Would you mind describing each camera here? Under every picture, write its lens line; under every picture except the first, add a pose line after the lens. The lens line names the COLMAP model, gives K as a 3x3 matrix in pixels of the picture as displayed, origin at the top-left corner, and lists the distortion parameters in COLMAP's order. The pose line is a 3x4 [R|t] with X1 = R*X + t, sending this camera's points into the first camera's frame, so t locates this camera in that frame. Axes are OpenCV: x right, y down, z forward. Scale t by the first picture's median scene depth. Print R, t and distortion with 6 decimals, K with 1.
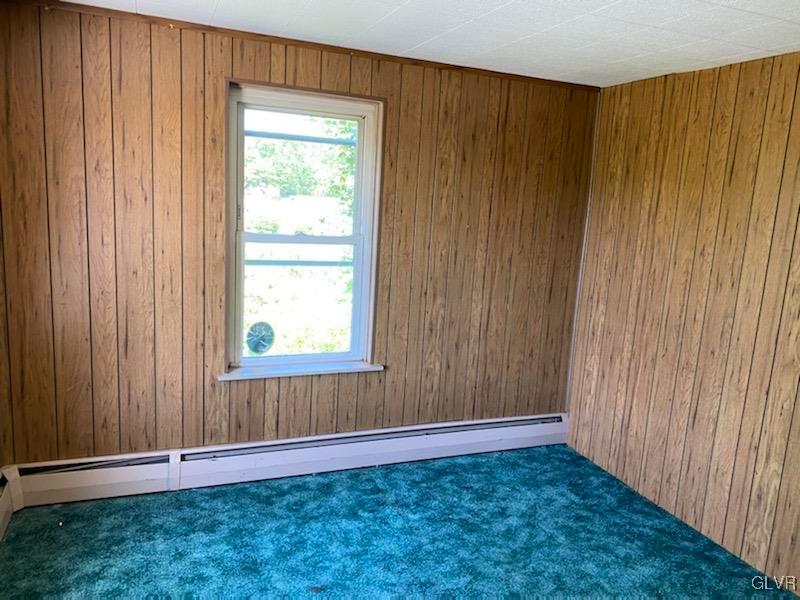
lens RADIAL K [[628.5, 0, 402.3], [0, 628.5, 301.4], [0, 0, 1]] dist [0.039706, -0.033291]
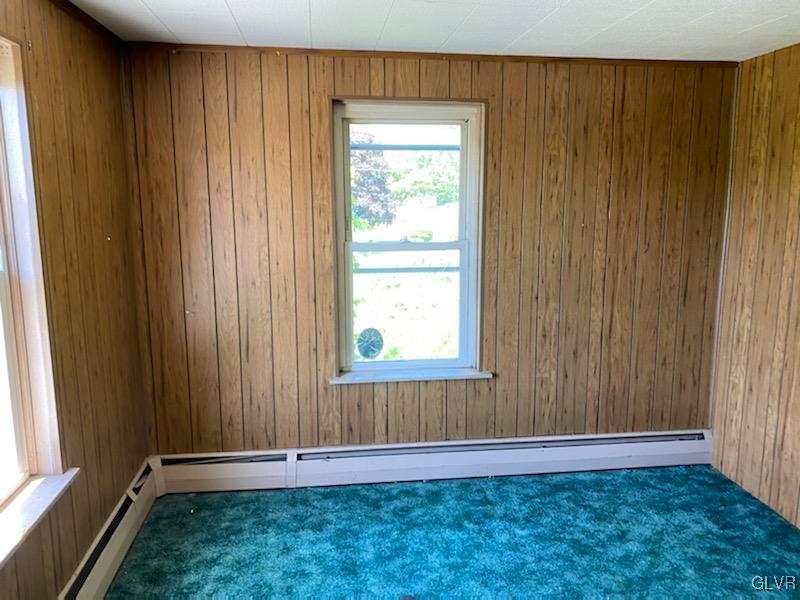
lens RADIAL K [[628.5, 0, 396.0], [0, 628.5, 295.5], [0, 0, 1]] dist [0.039706, -0.033291]
pose [[0.962600, -0.017876, -0.270335, 0.098162], [0.012639, 0.999697, -0.021099, 0.001415], [0.270630, 0.016894, 0.962535, 0.024020]]
